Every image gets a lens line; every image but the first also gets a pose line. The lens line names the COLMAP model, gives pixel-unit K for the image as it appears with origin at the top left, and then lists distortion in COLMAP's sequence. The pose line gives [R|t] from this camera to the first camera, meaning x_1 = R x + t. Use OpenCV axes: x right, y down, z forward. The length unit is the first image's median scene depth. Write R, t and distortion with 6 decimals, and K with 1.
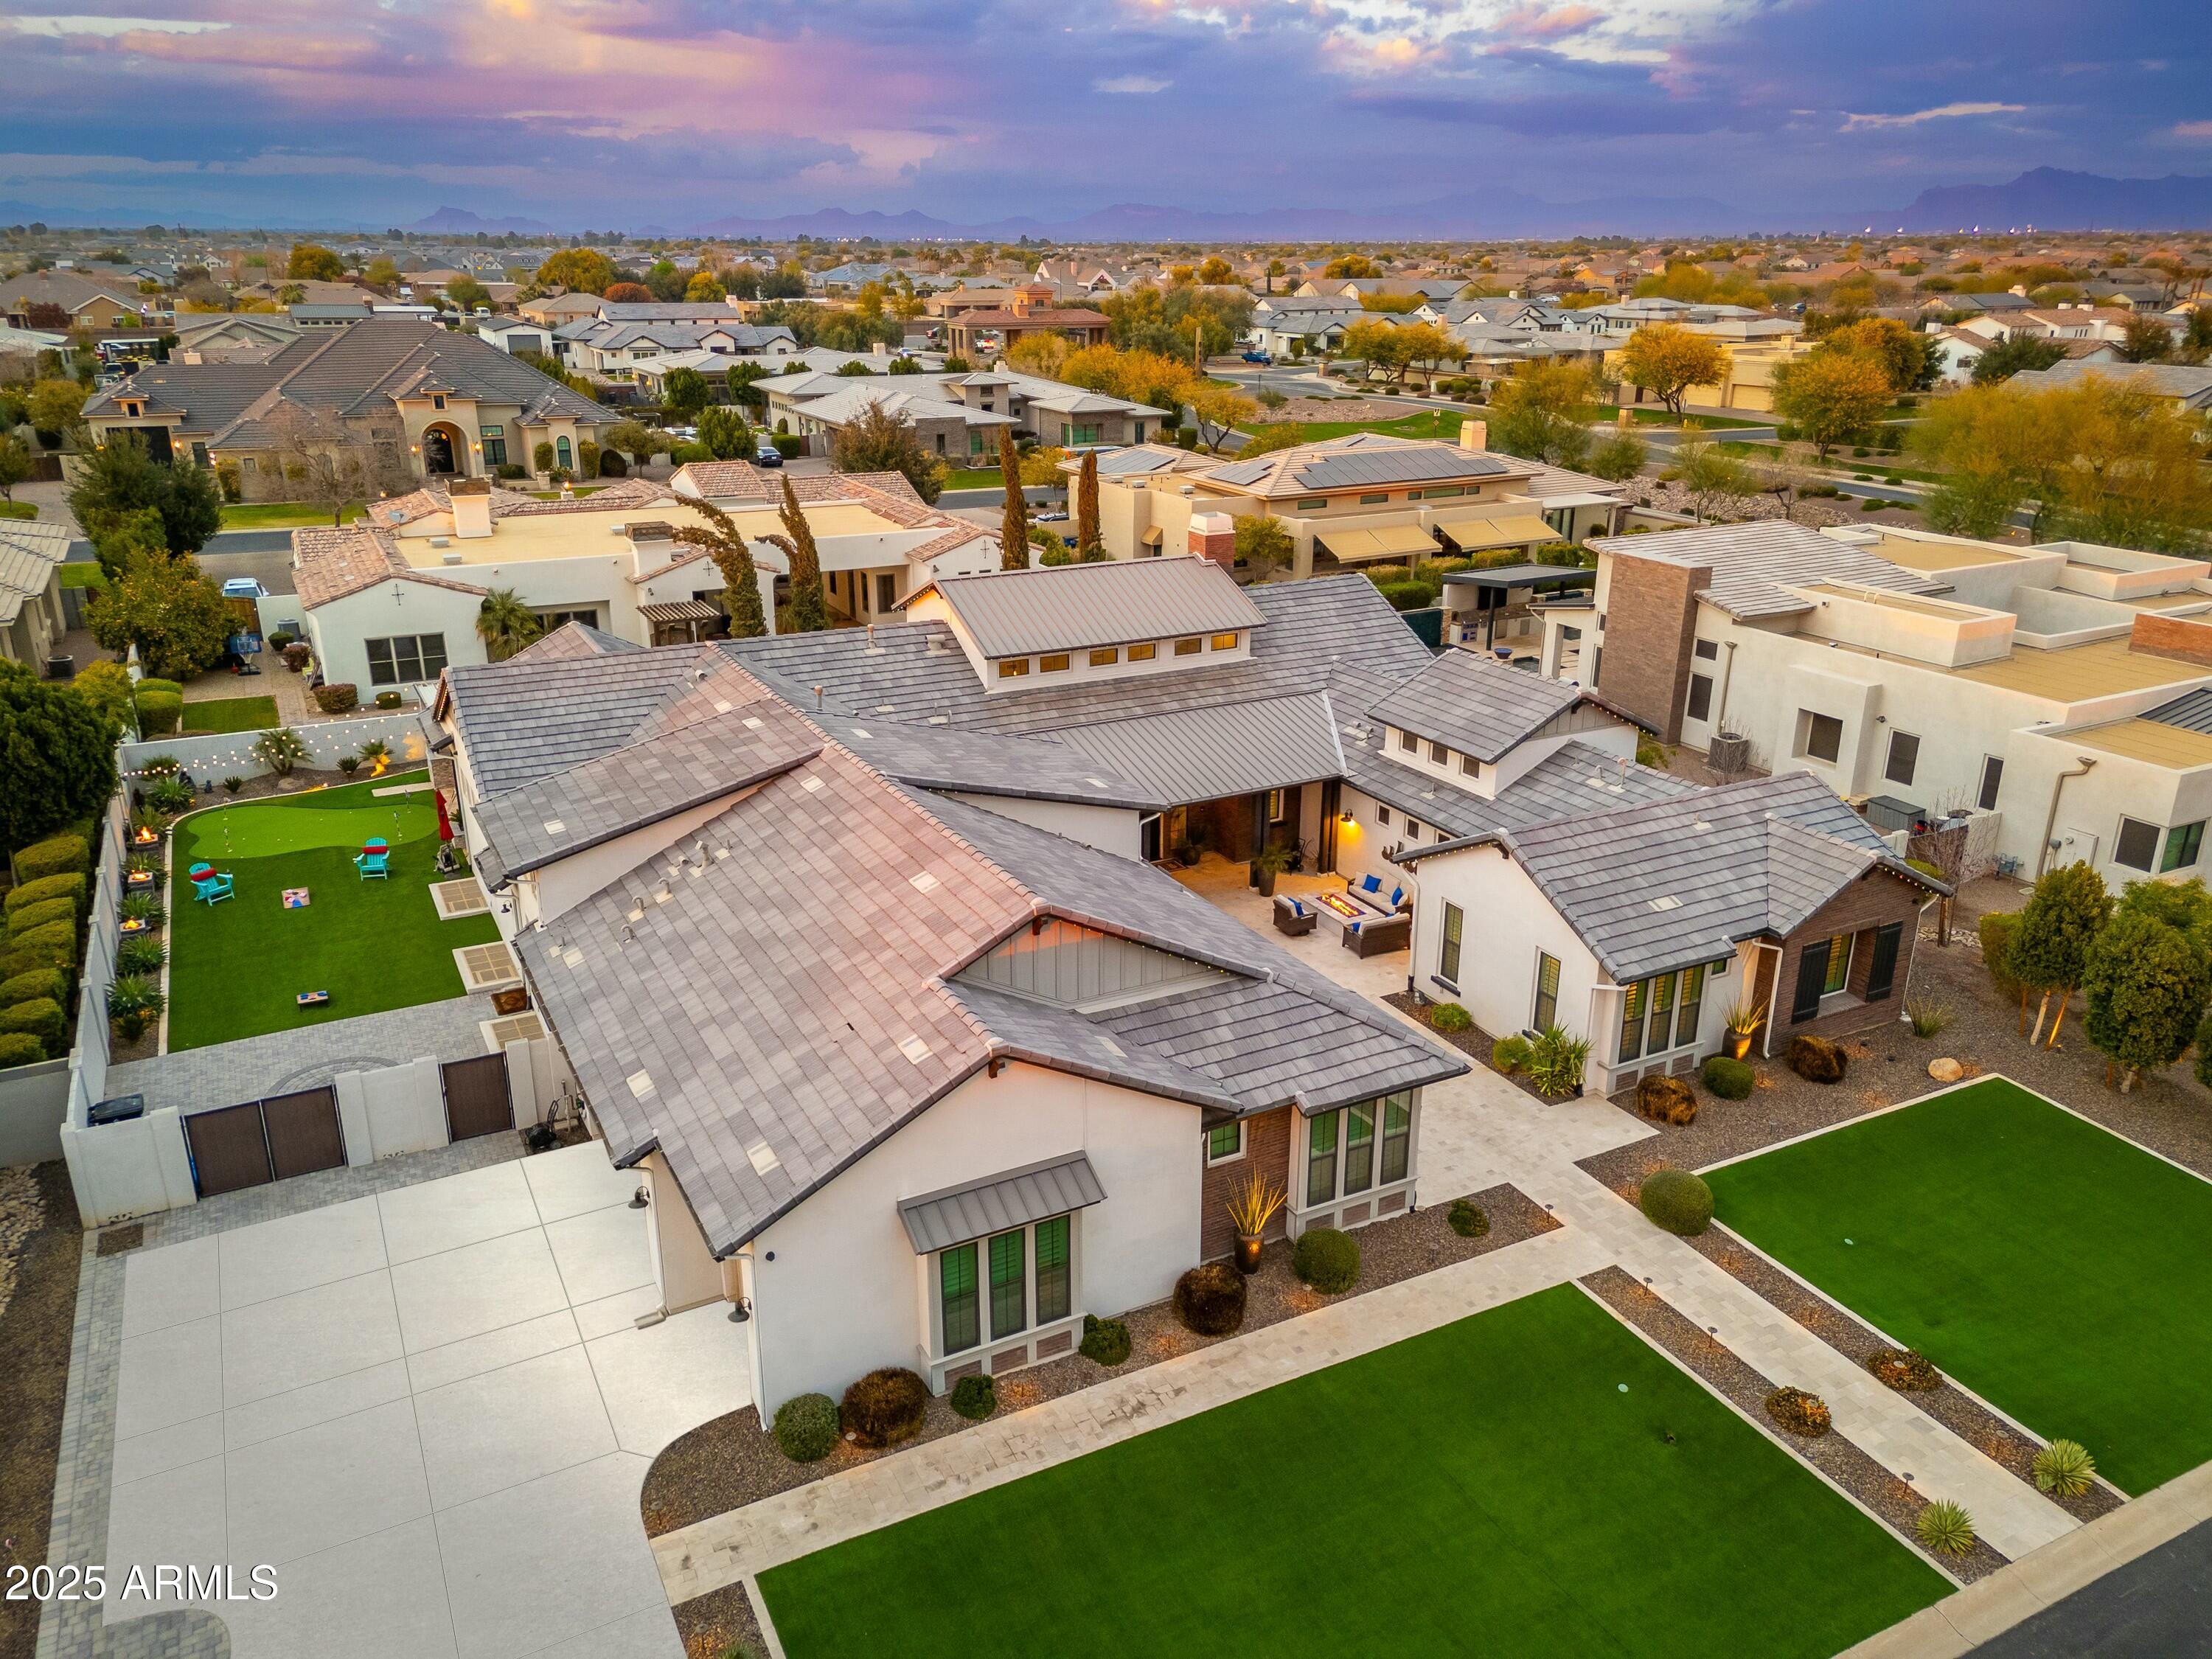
lens RADIAL K [[1615.2, 0, 1108.5], [0, 1615.2, 821.6], [0, 0, 1]] dist [0.079239, -0.034428]
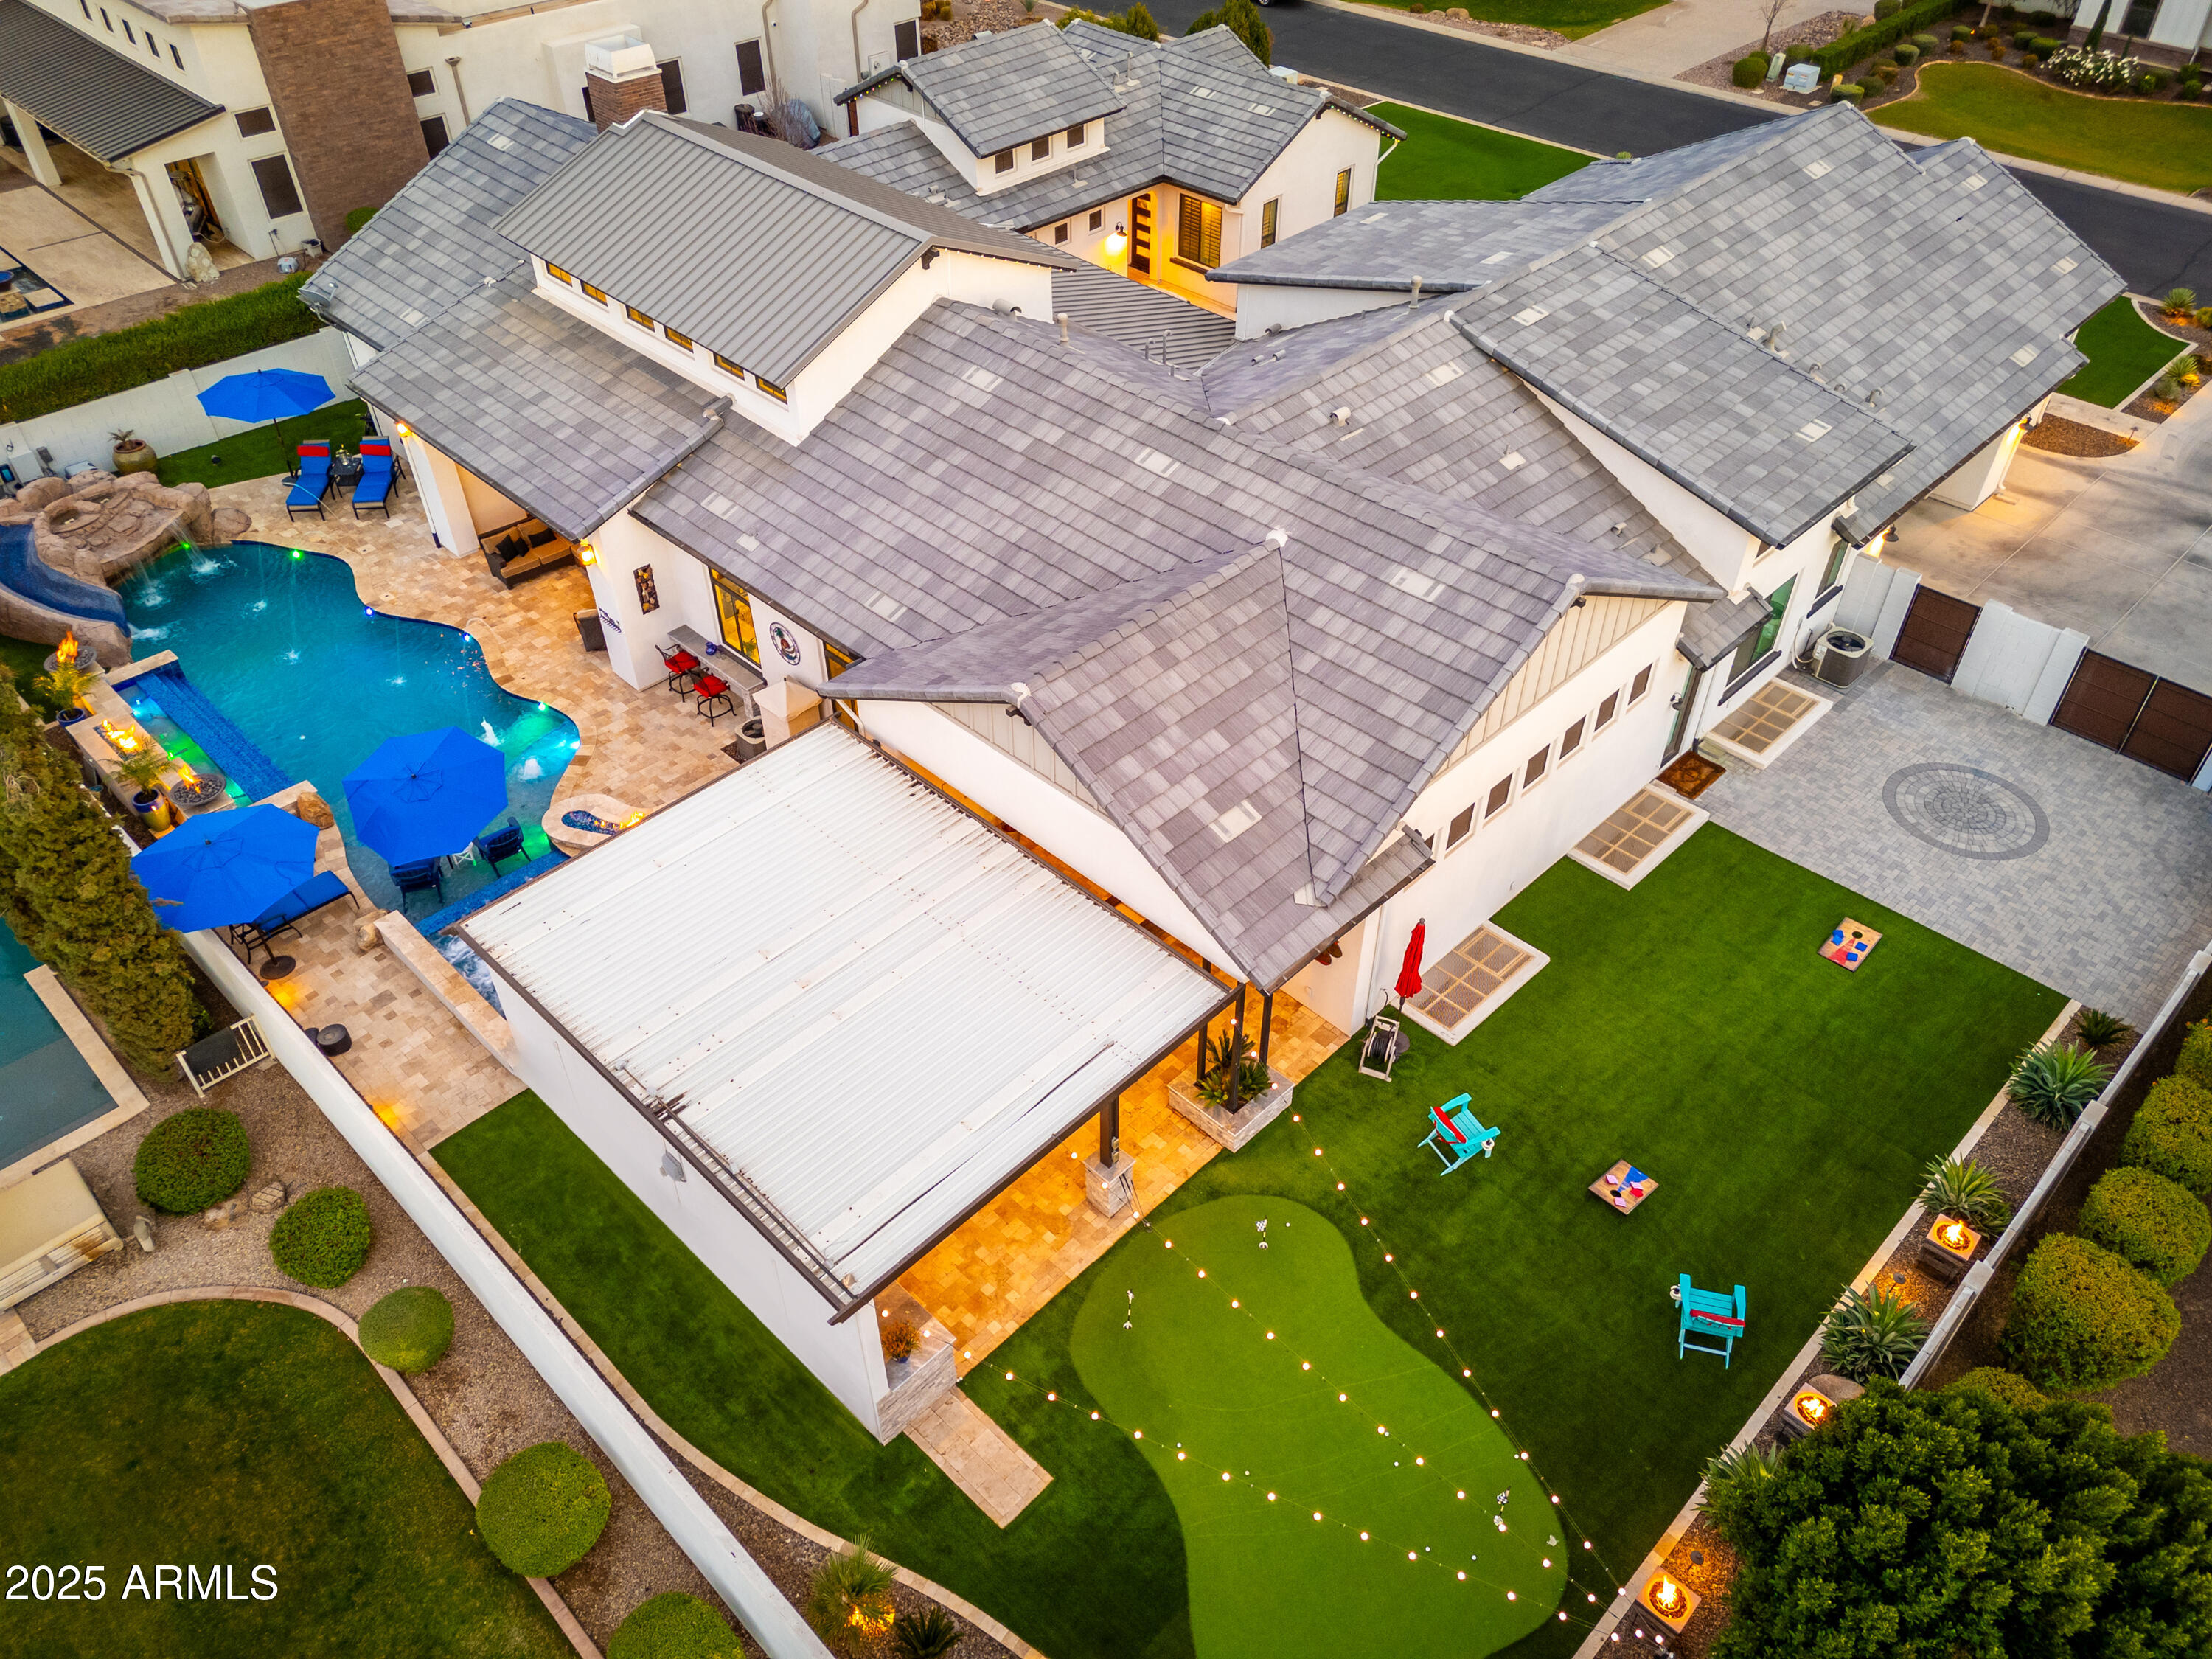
lens RADIAL K [[1615.2, 0, 1108.5], [0, 1615.2, 821.6], [0, 0, 1]] dist [0.079239, -0.034428]
pose [[-0.300943, -0.629411, 0.716432, -1.047016], [0.316581, 0.642717, 0.697633, -0.619421], [-0.899561, 0.436756, 0.005838, 1.542359]]
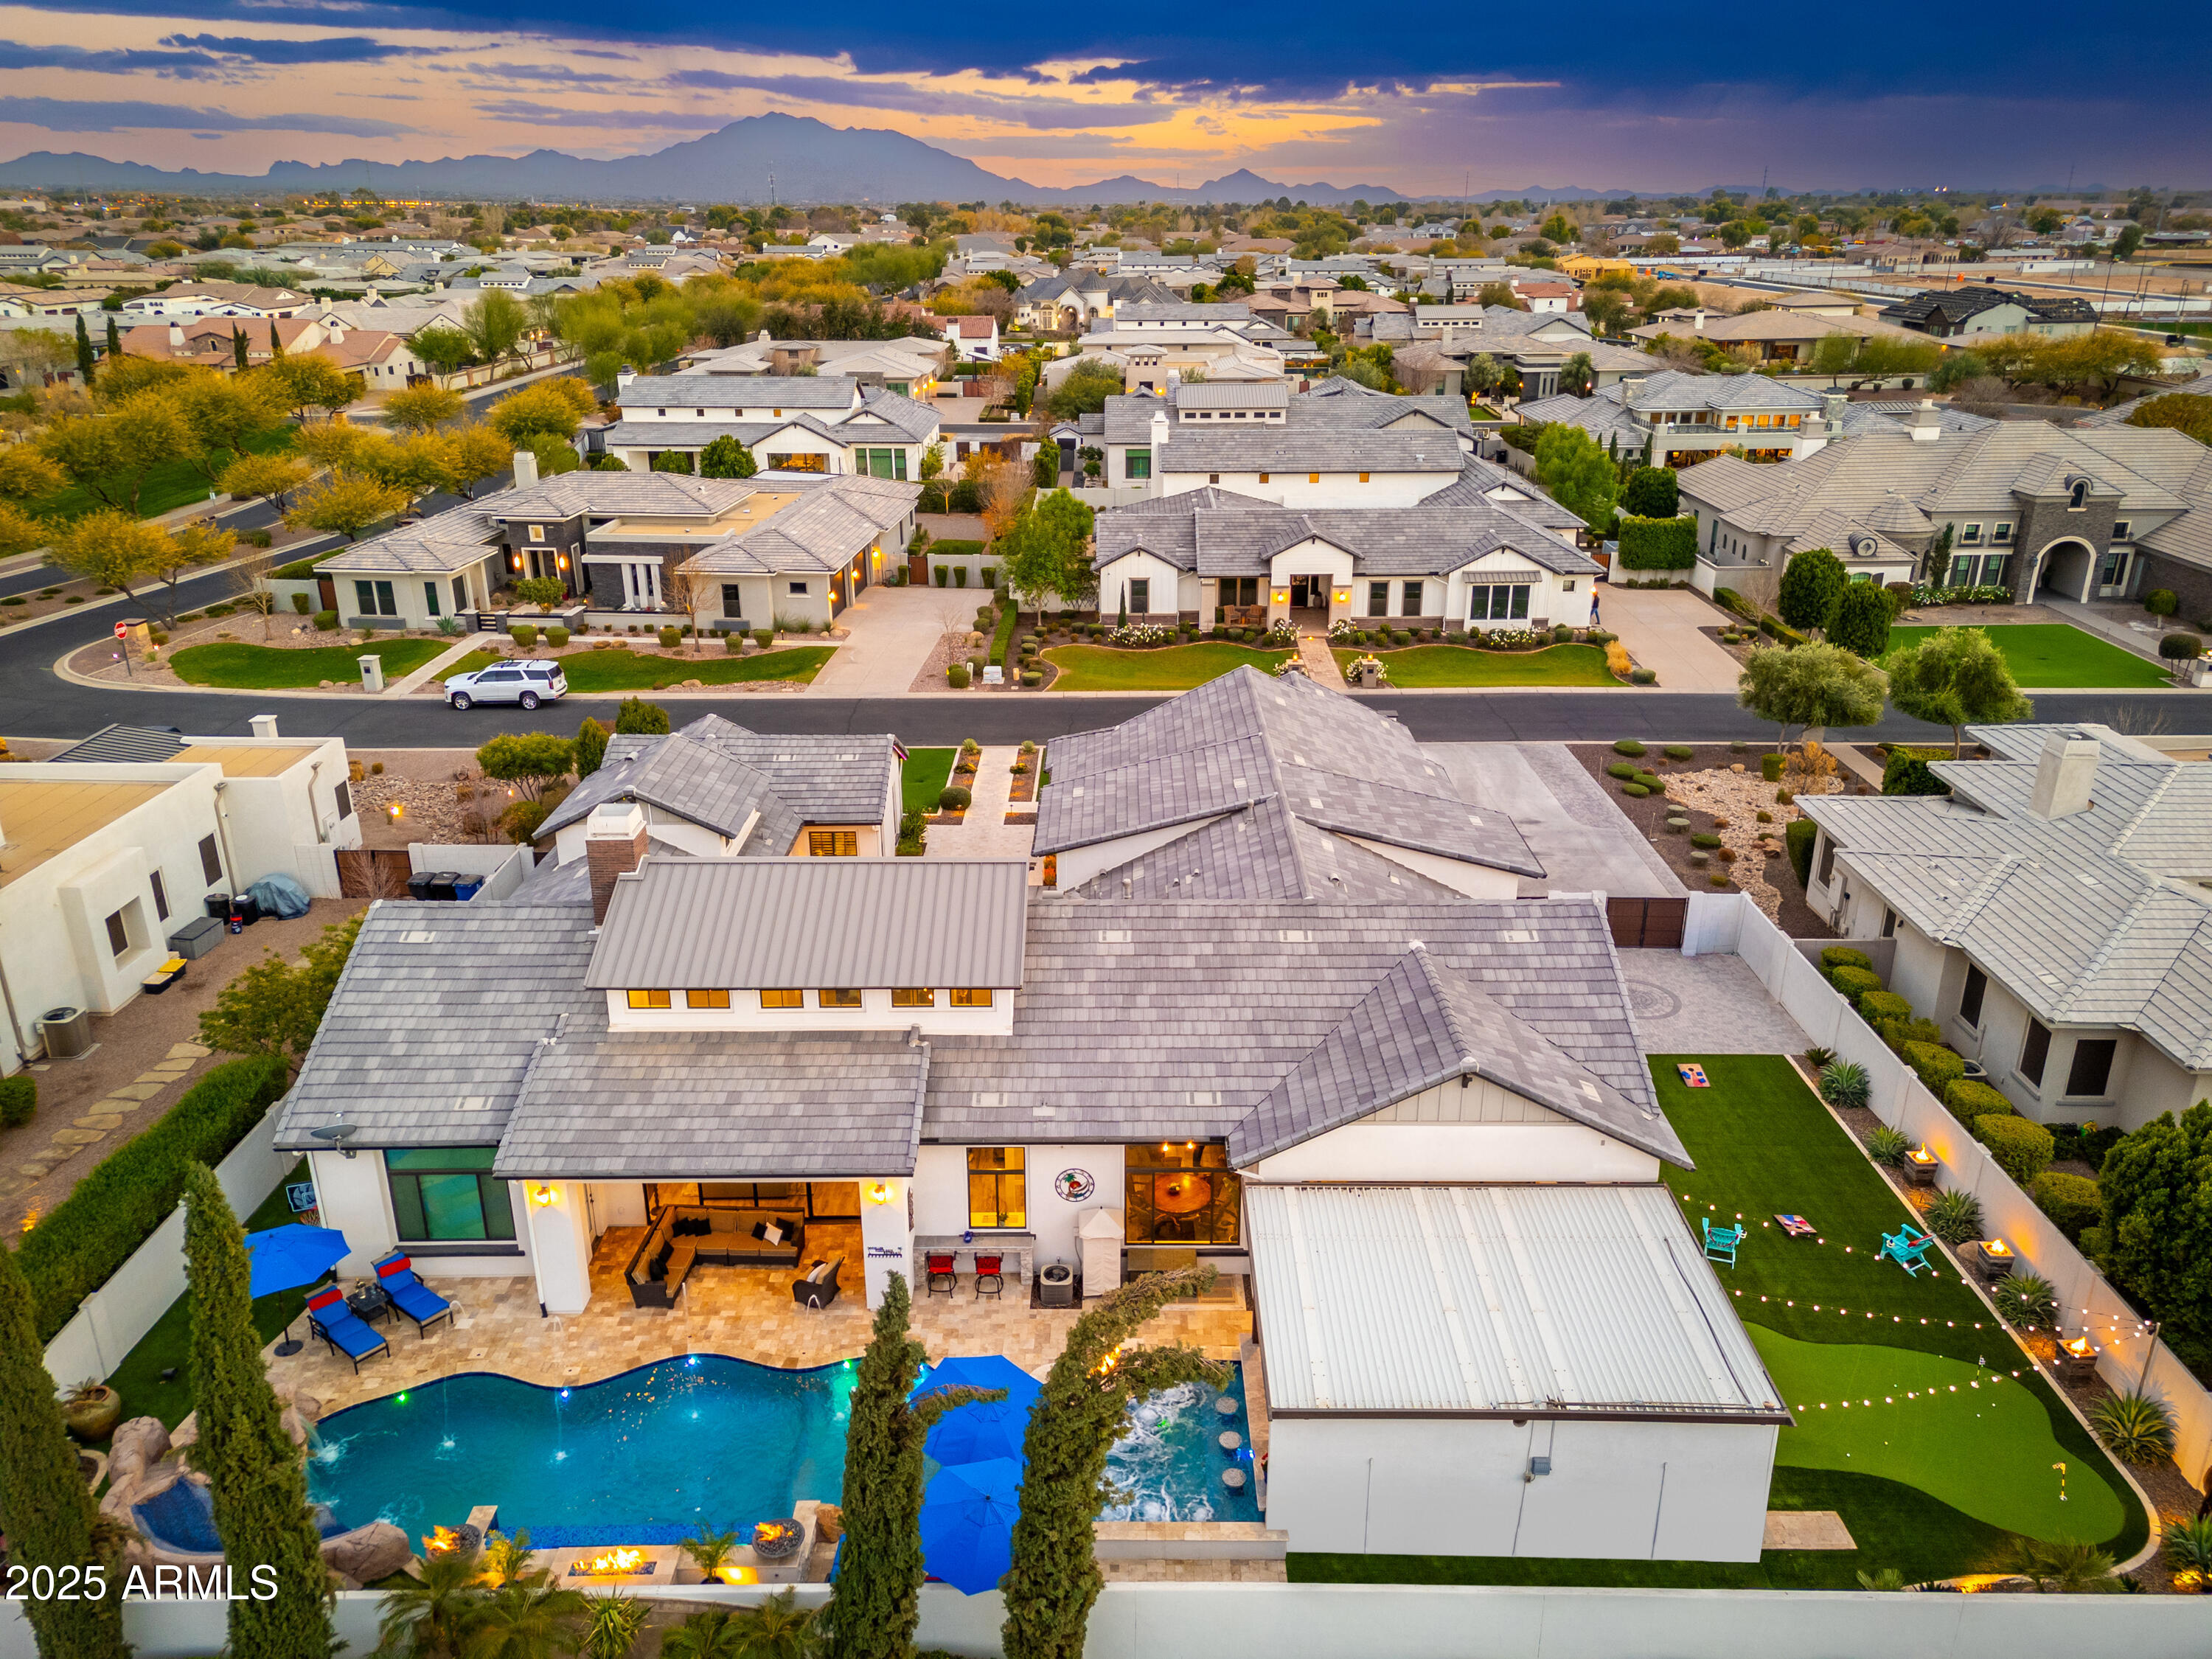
lens RADIAL K [[1615.2, 0, 1108.5], [0, 1615.2, 821.6], [0, 0, 1]] dist [0.079239, -0.034428]
pose [[-0.881700, -0.167736, 0.440988, -0.734257], [0.157675, 0.776178, 0.610481, -0.963316], [-0.444684, 0.607793, -0.657908, 2.235431]]
